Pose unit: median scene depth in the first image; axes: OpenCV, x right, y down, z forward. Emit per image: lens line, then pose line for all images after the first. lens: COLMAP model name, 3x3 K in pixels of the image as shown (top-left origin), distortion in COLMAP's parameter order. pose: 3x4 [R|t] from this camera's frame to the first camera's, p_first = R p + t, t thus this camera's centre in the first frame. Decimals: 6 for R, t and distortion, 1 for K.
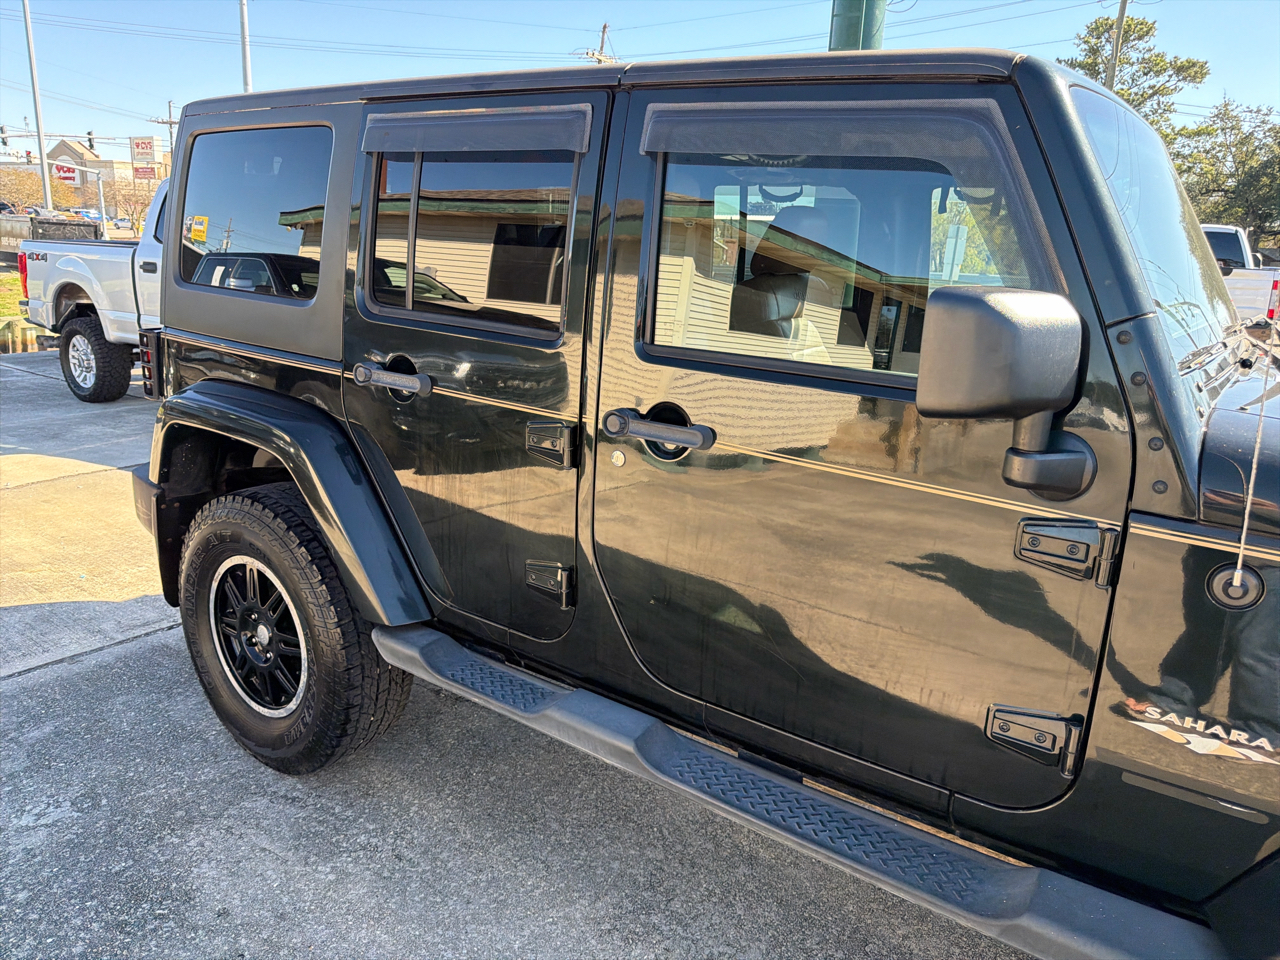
lens RADIAL K [[903.1, 0, 638.5], [0, 903.1, 479.9], [0, 0, 1]] dist [0.030005, -0.040131]
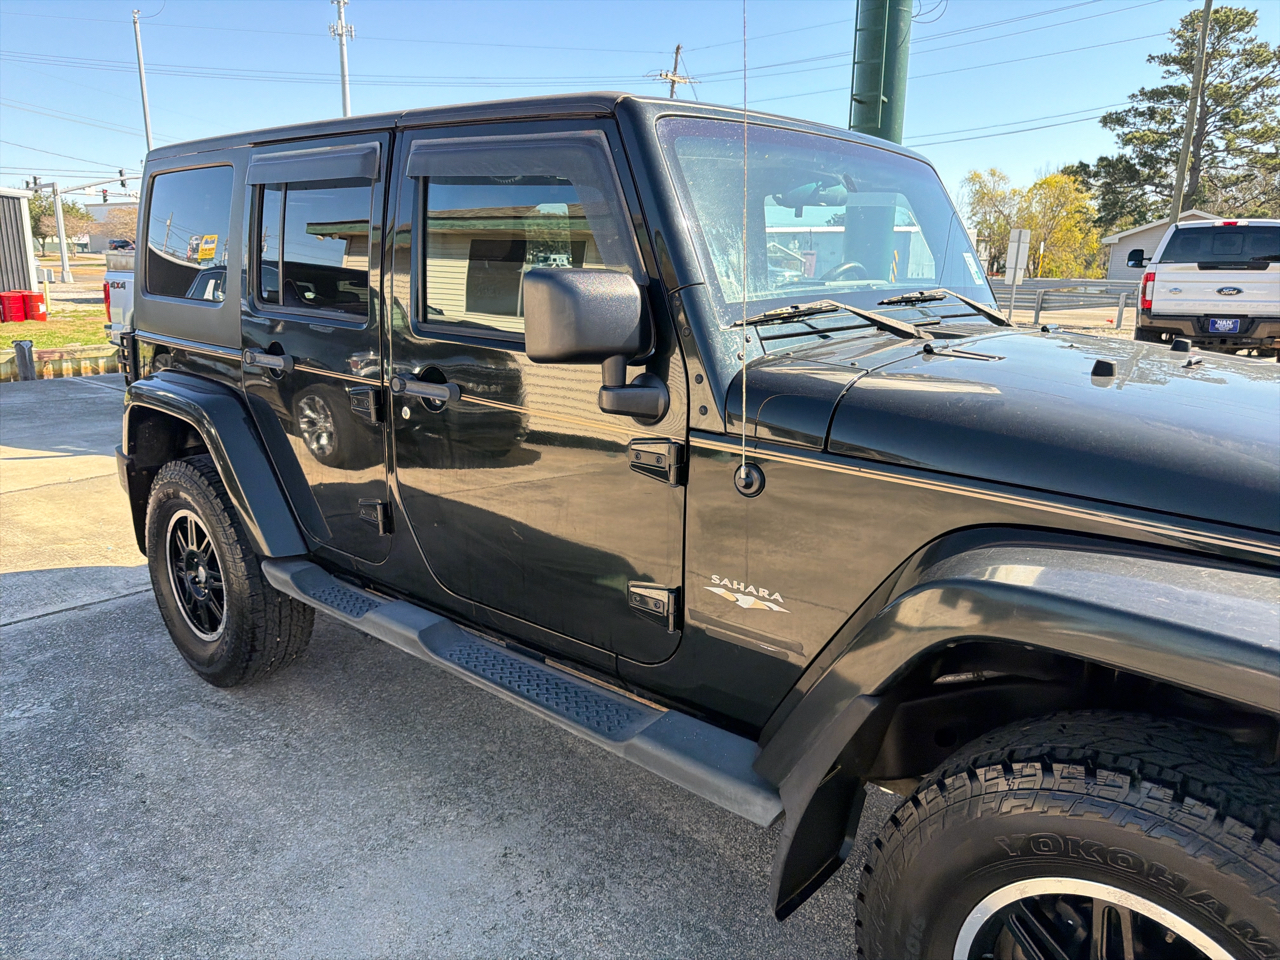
lens RADIAL K [[903.1, 0, 638.8], [0, 903.1, 478.7], [0, 0, 1]] dist [0.030005, -0.040131]
pose [[0.995068, -0.009041, -0.098786, 0.347017], [0.007149, 0.999784, -0.019496, 0.078358], [0.098941, 0.018694, 0.994918, -0.202222]]
